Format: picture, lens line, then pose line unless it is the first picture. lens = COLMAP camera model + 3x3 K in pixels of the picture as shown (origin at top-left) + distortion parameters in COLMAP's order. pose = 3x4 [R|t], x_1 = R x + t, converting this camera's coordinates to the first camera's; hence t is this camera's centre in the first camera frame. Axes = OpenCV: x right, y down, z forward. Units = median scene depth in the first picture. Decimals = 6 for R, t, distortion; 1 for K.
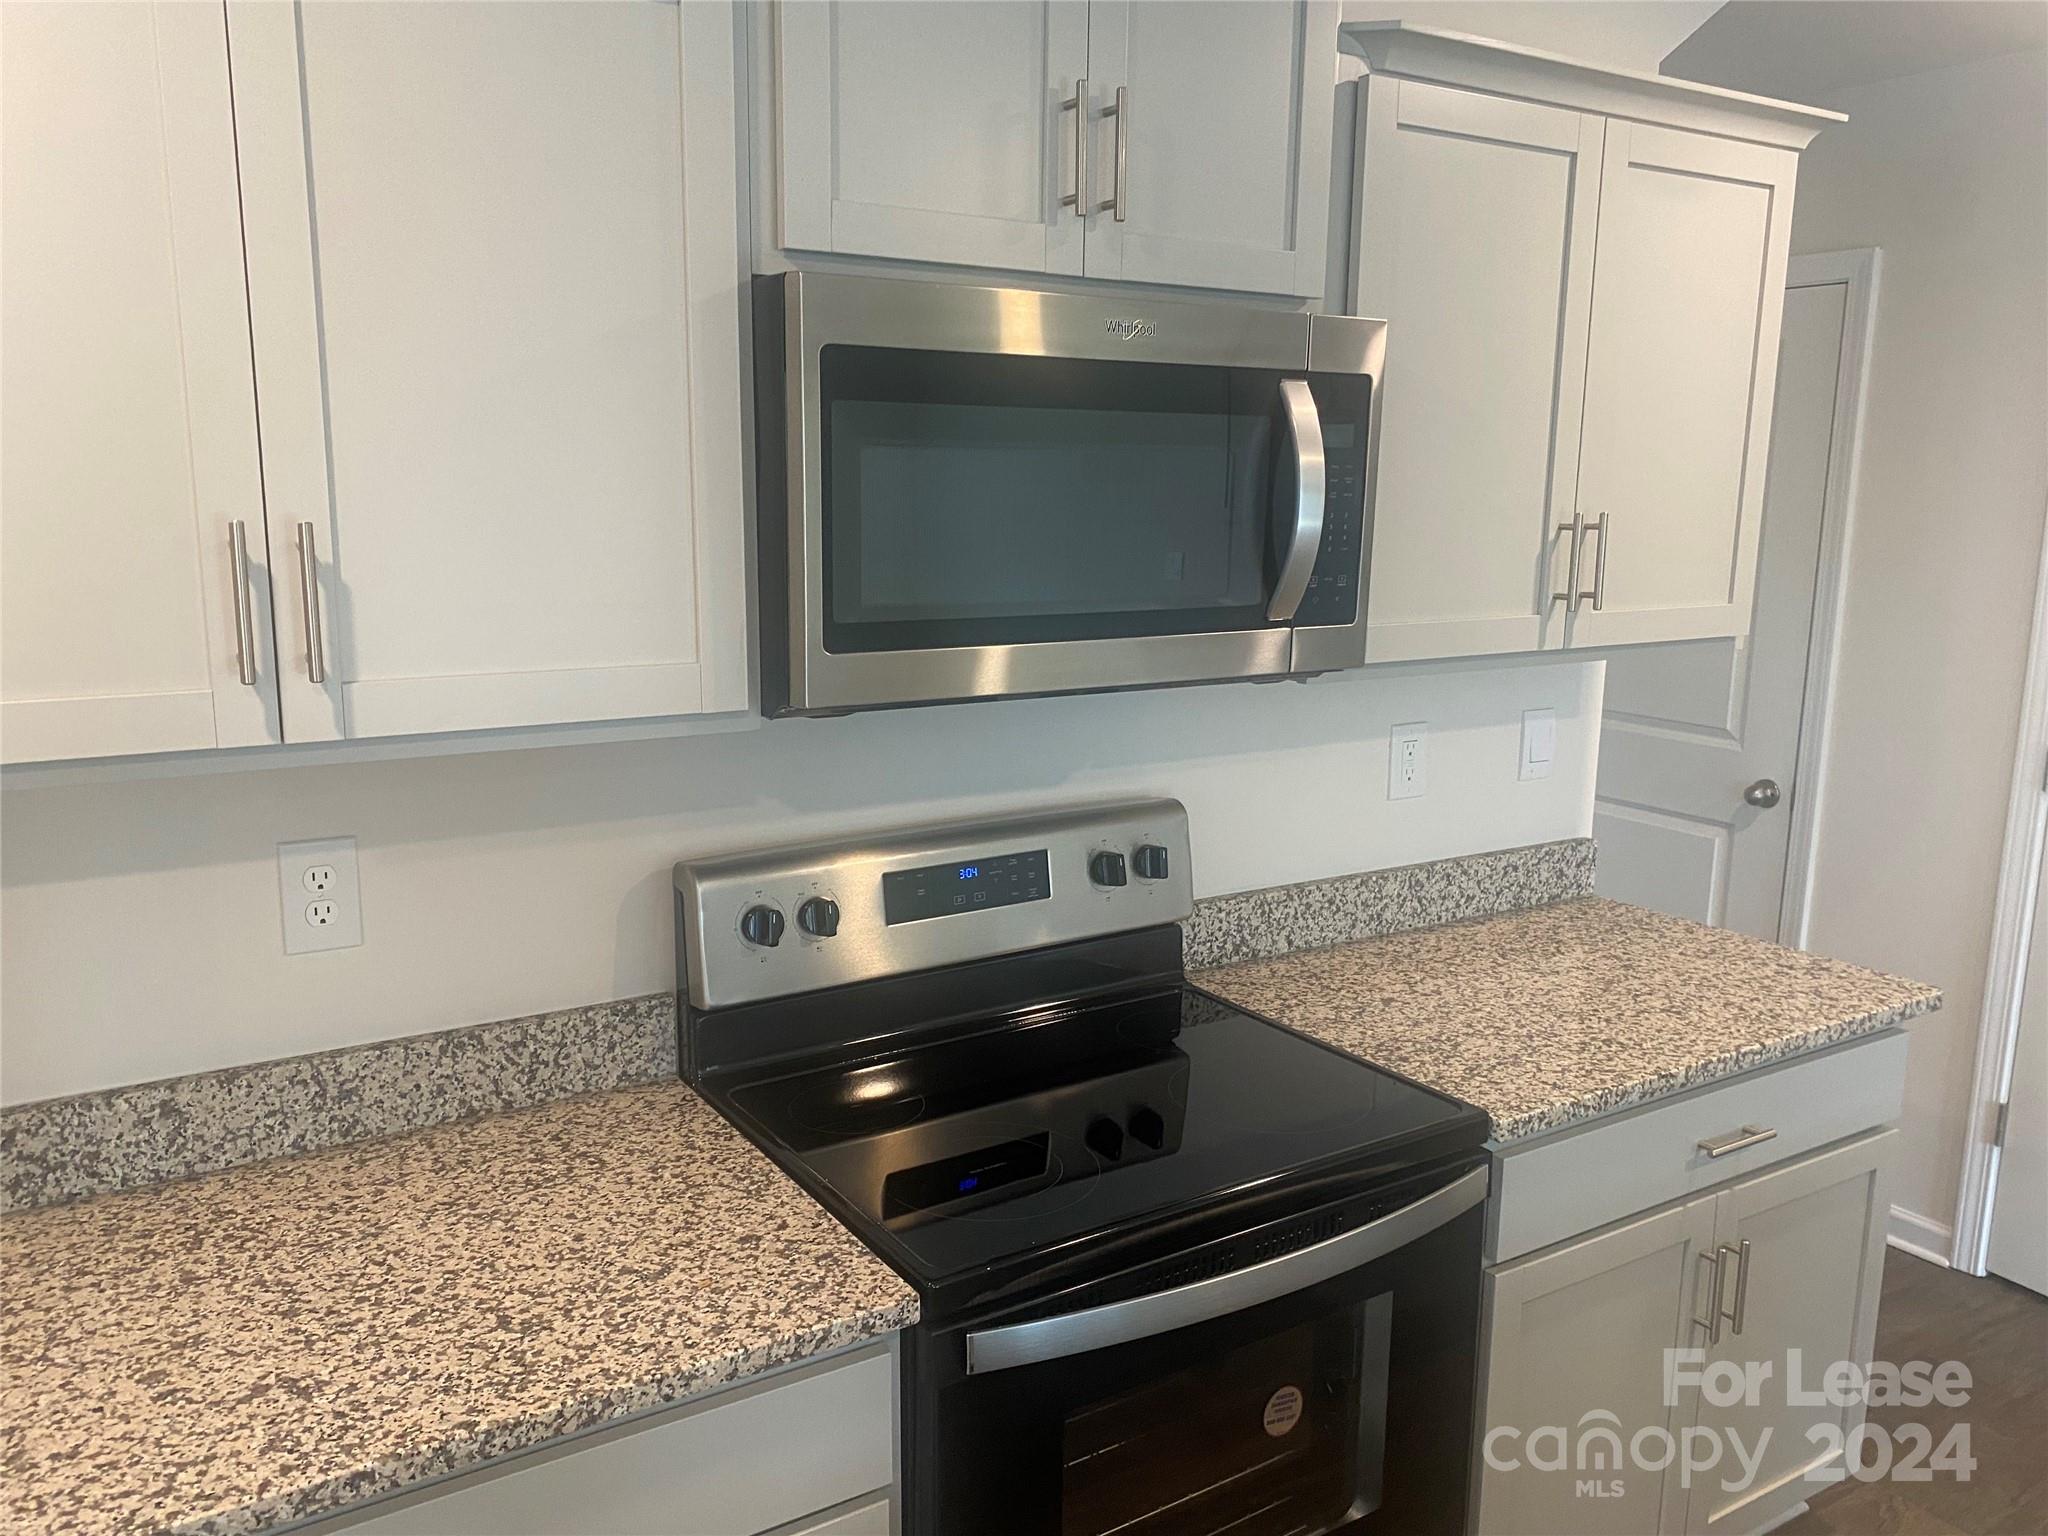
lens RADIAL K [[1586.4, 0, 1043.2], [0, 1586.4, 764.5], [0, 0, 1]] dist [0.023897, -0.009215]
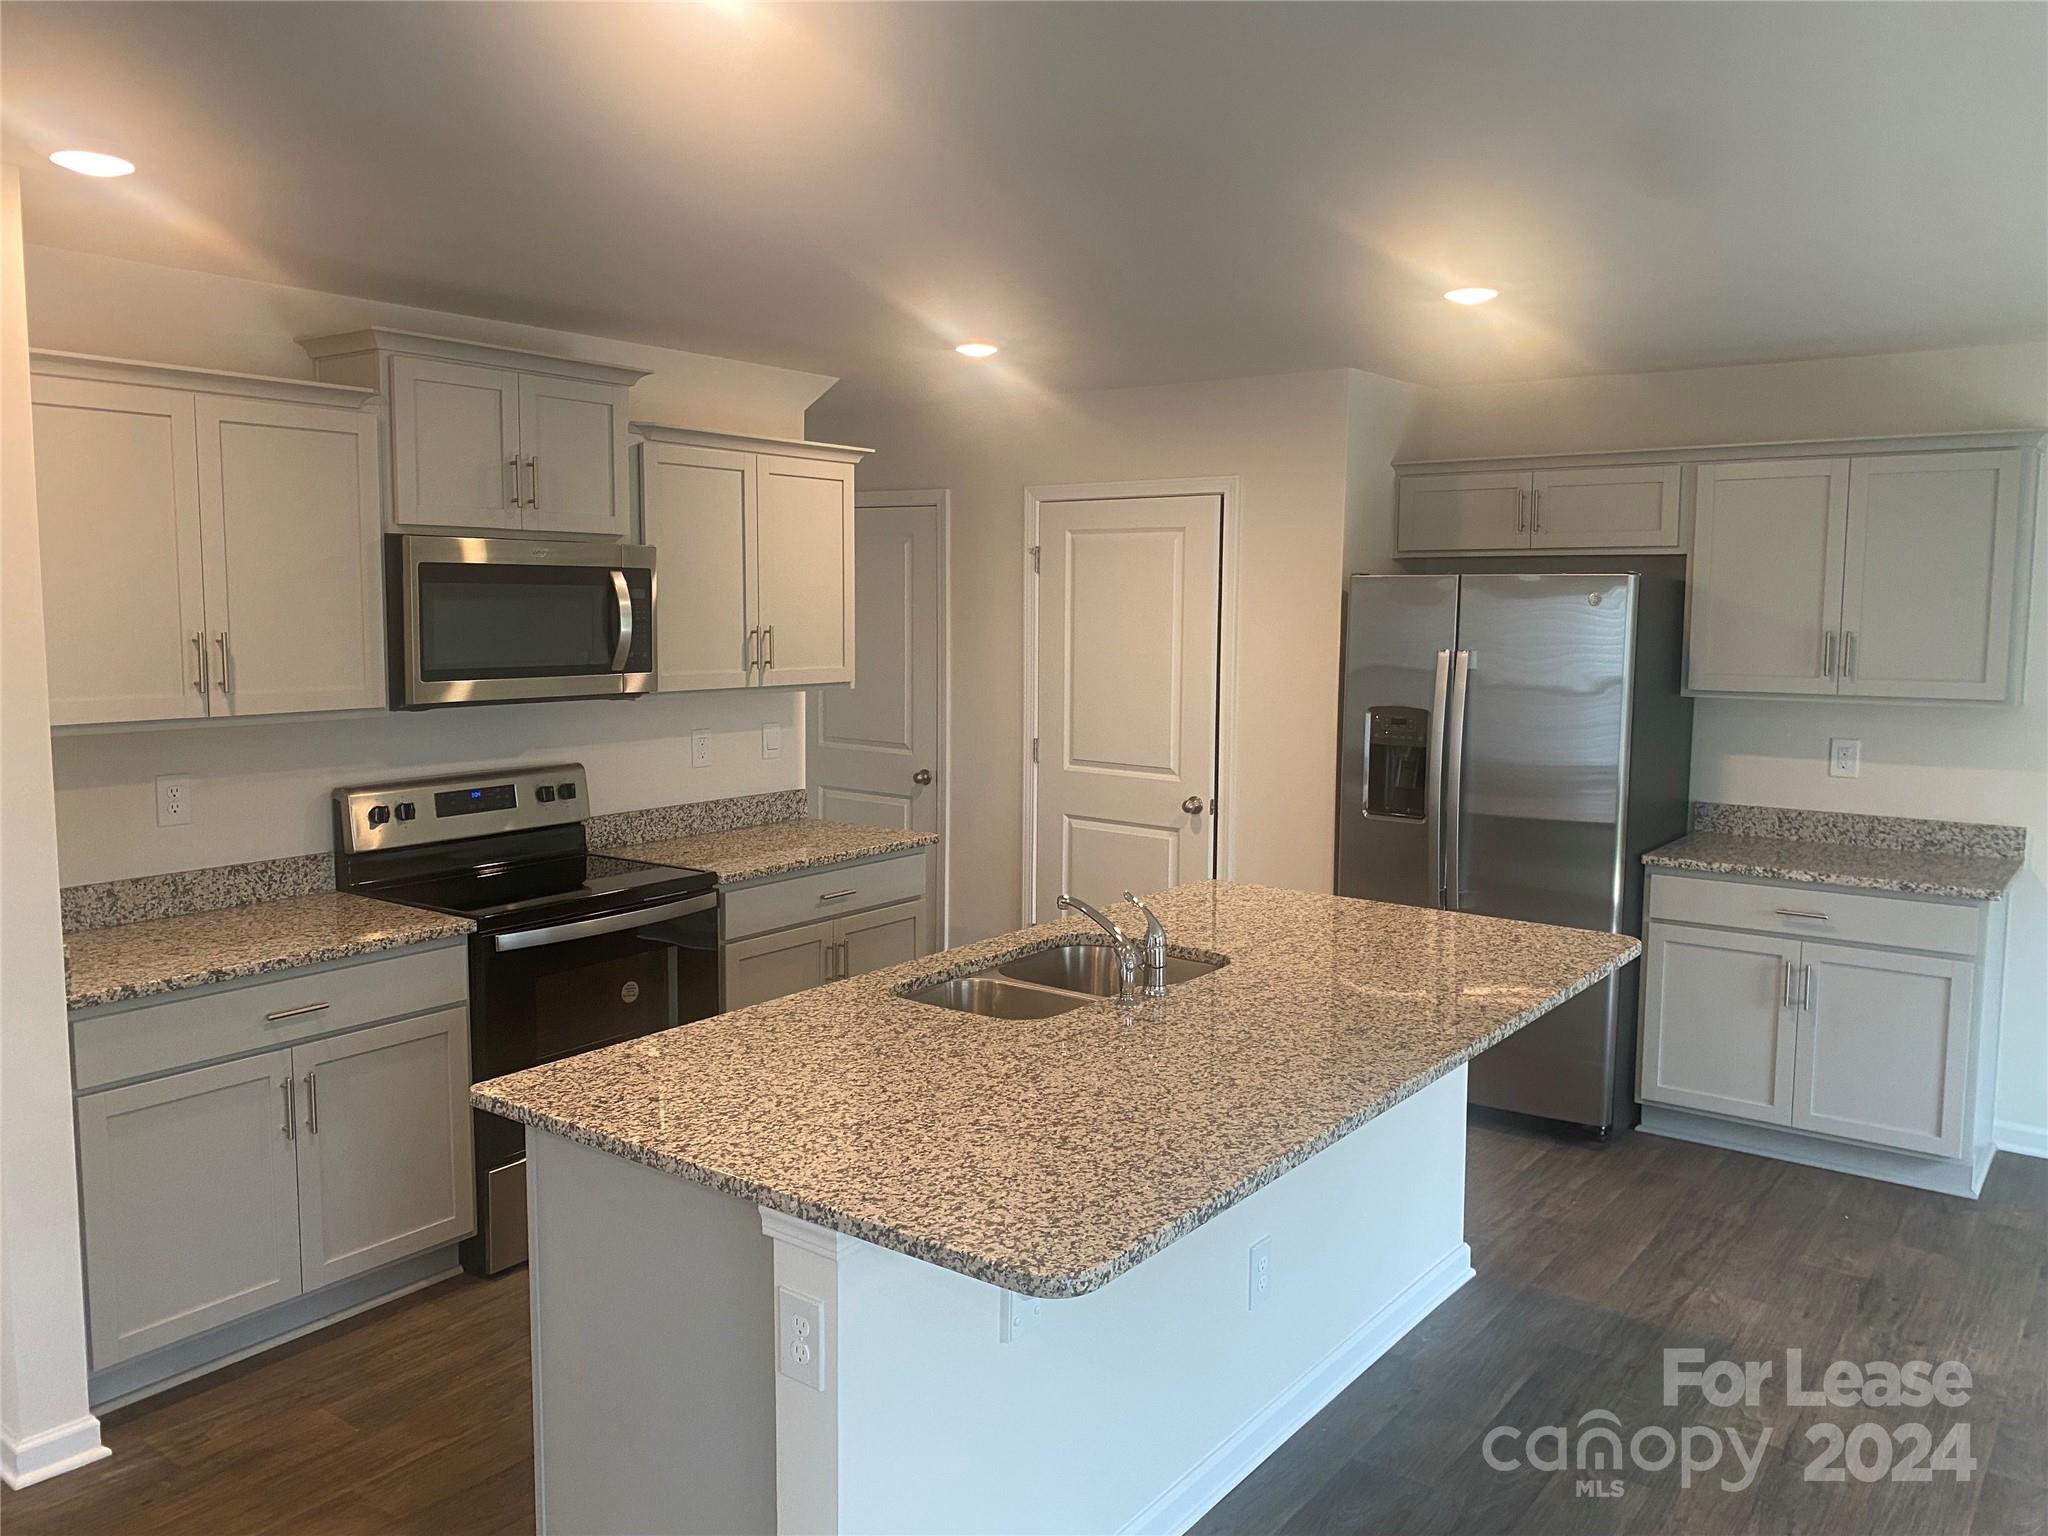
lens RADIAL K [[1586.4, 0, 1043.2], [0, 1586.4, 764.5], [0, 0, 1]] dist [0.023897, -0.009215]
pose [[0.940521, -0.041470, 0.337195, -0.055415], [0.065789, 0.995966, -0.061013, 0.228888], [-0.333305, 0.079568, 0.939456, -1.387811]]
